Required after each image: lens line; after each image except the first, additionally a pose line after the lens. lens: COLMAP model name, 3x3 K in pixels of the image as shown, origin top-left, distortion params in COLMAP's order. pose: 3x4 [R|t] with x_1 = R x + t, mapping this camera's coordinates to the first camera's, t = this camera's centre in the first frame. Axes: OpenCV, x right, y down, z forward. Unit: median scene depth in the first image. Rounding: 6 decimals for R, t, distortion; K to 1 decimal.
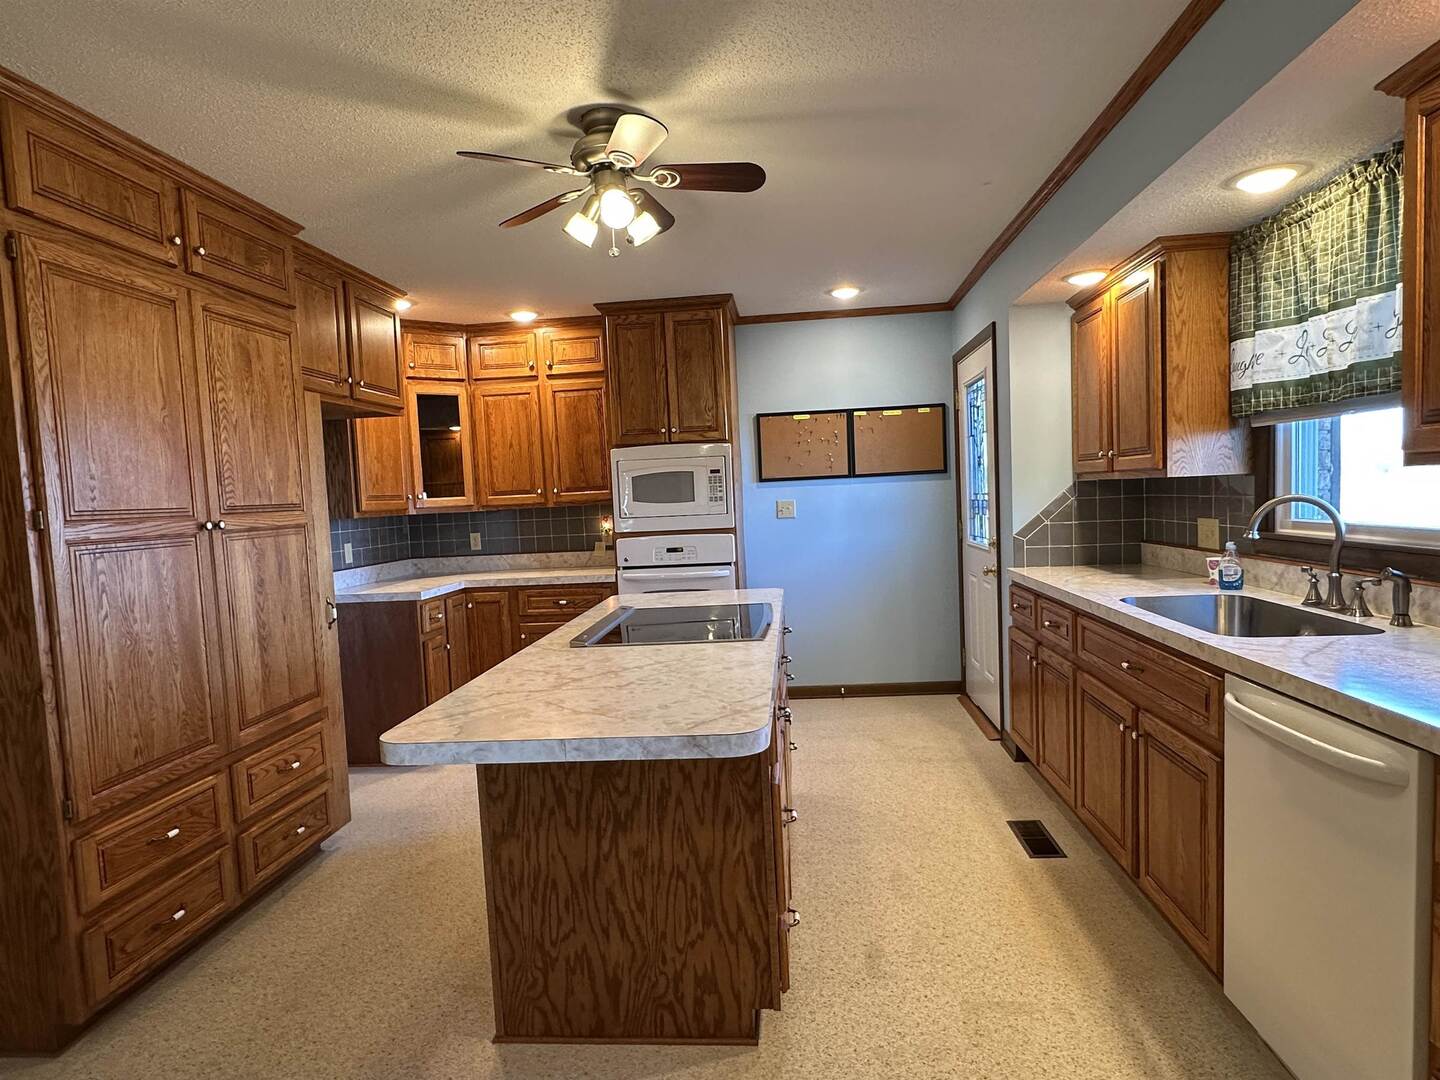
lens RADIAL K [[844.2, 0, 719.9], [0, 844.2, 548.0], [0, 0, 1]] dist [-0.002042, -0.000204]
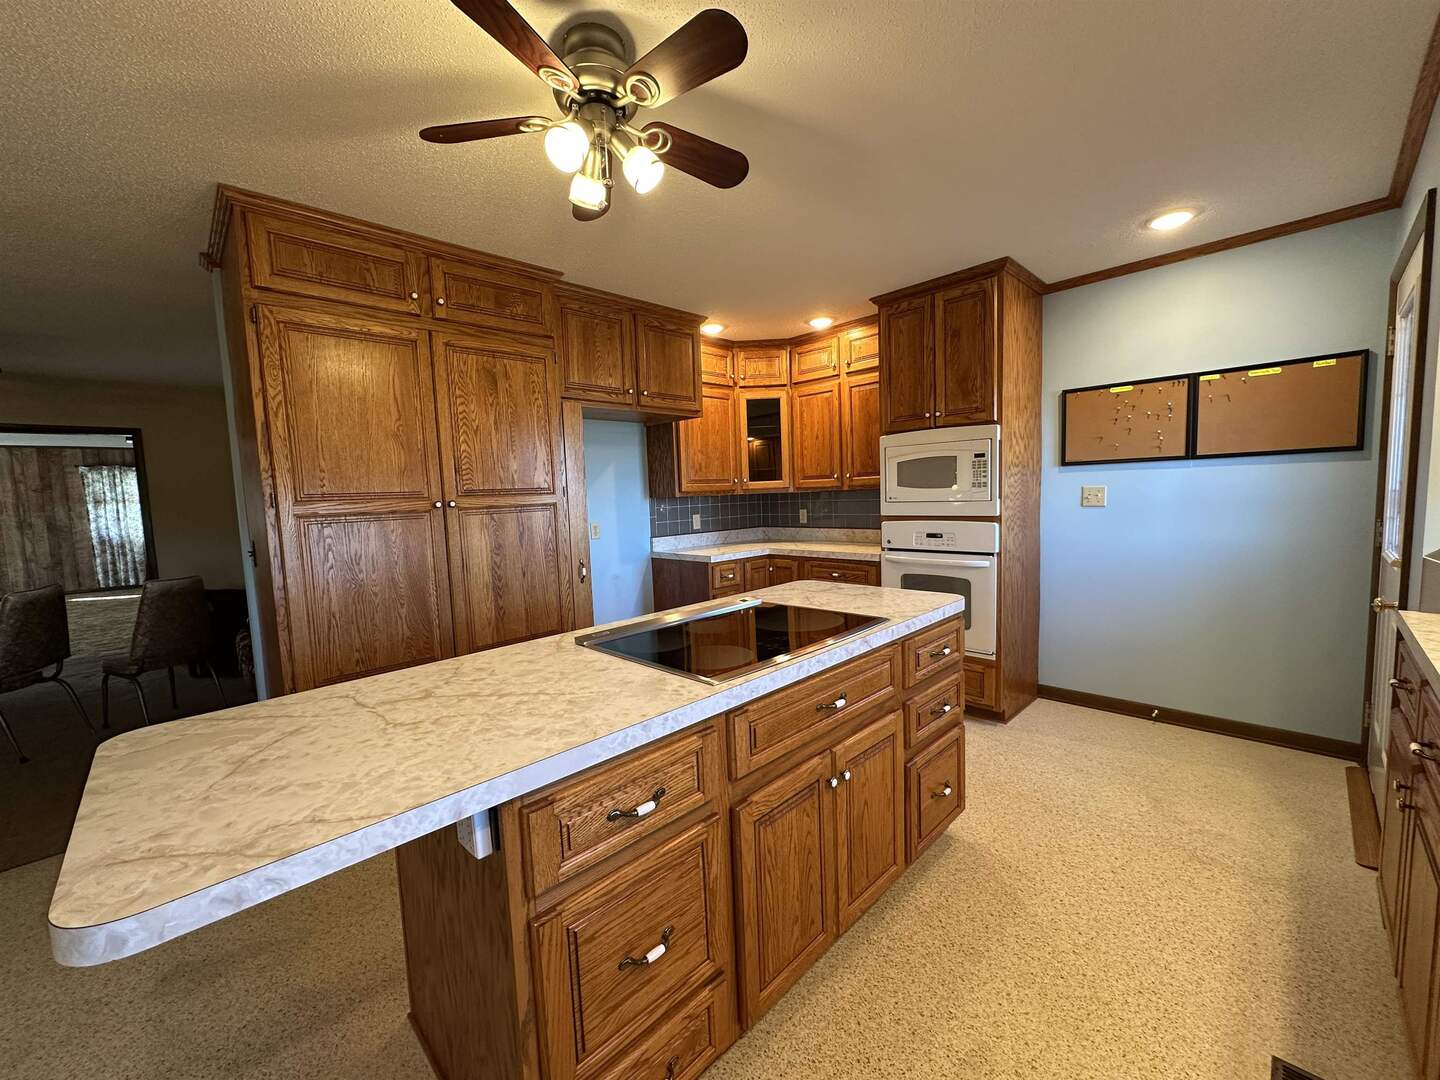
lens RADIAL K [[572.6, 0, 722.0], [0, 572.6, 540.1], [0, 0, 1]] dist [-0.003094, 0.000372]
pose [[0.760840, 0.073374, -0.644778, 0.331446], [-0.040548, 0.997021, 0.065613, -0.045985], [0.647671, -0.023776, 0.761549, 0.555381]]
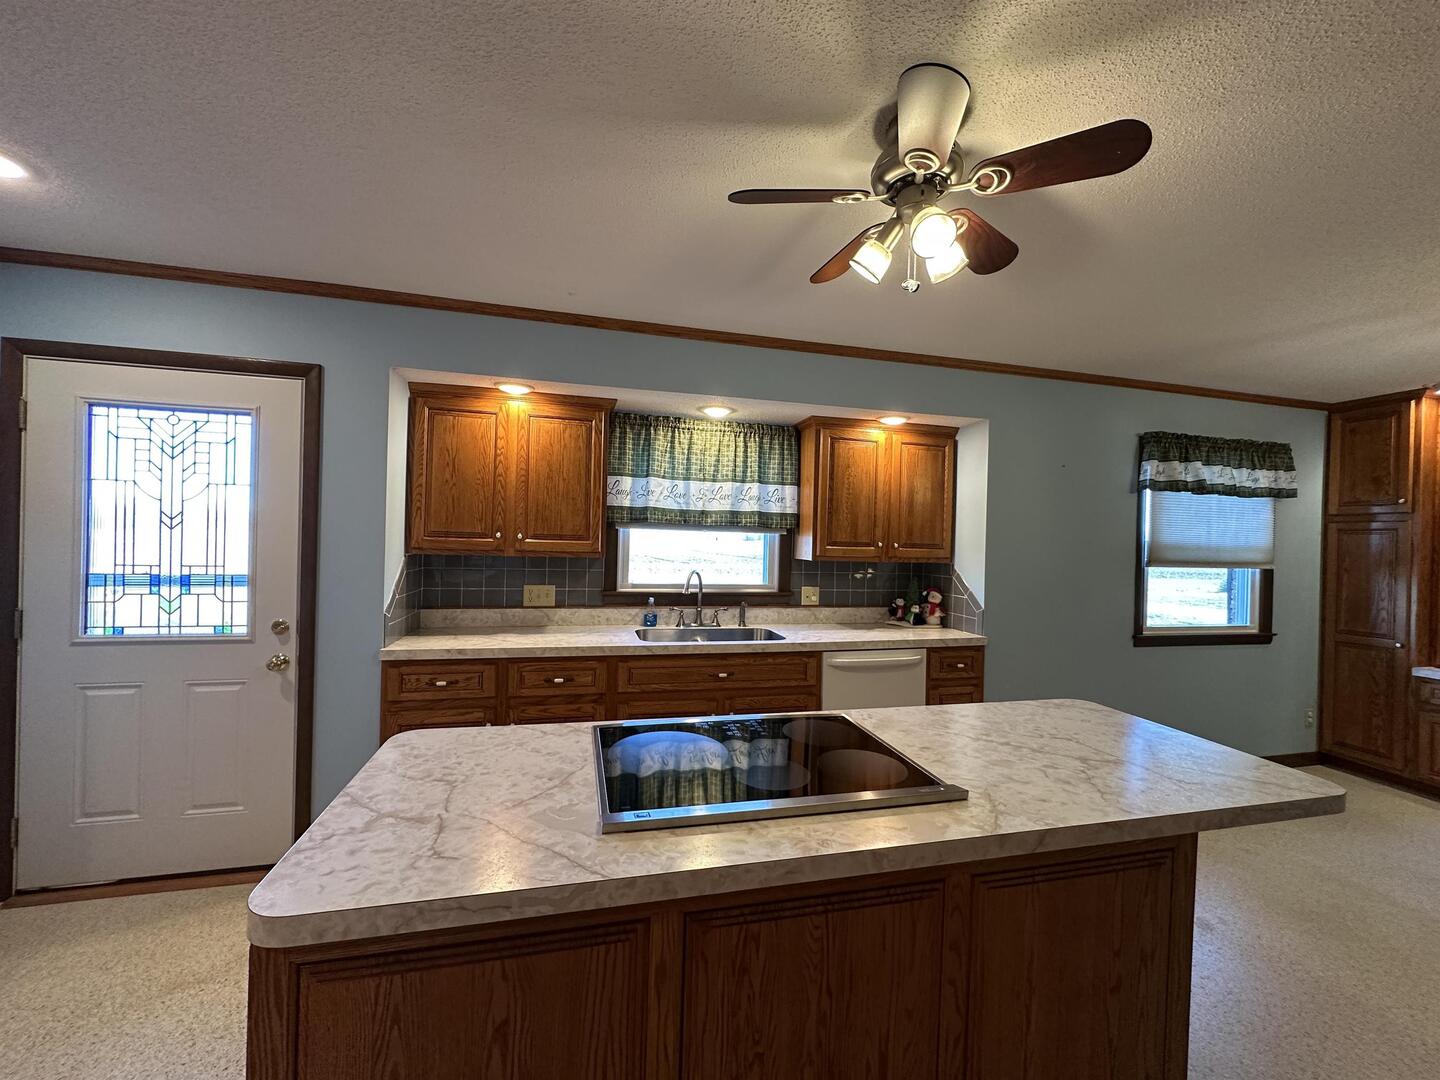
lens RADIAL K [[572.6, 0, 721.7], [0, 572.6, 541.2], [0, 0, 1]] dist [-0.003094, 0.000372]
pose [[-0.335161, 0.034776, 0.941519, -0.514682], [0.049330, 0.998596, -0.019324, -0.089548], [-0.940869, 0.039968, -0.336406, 1.222192]]
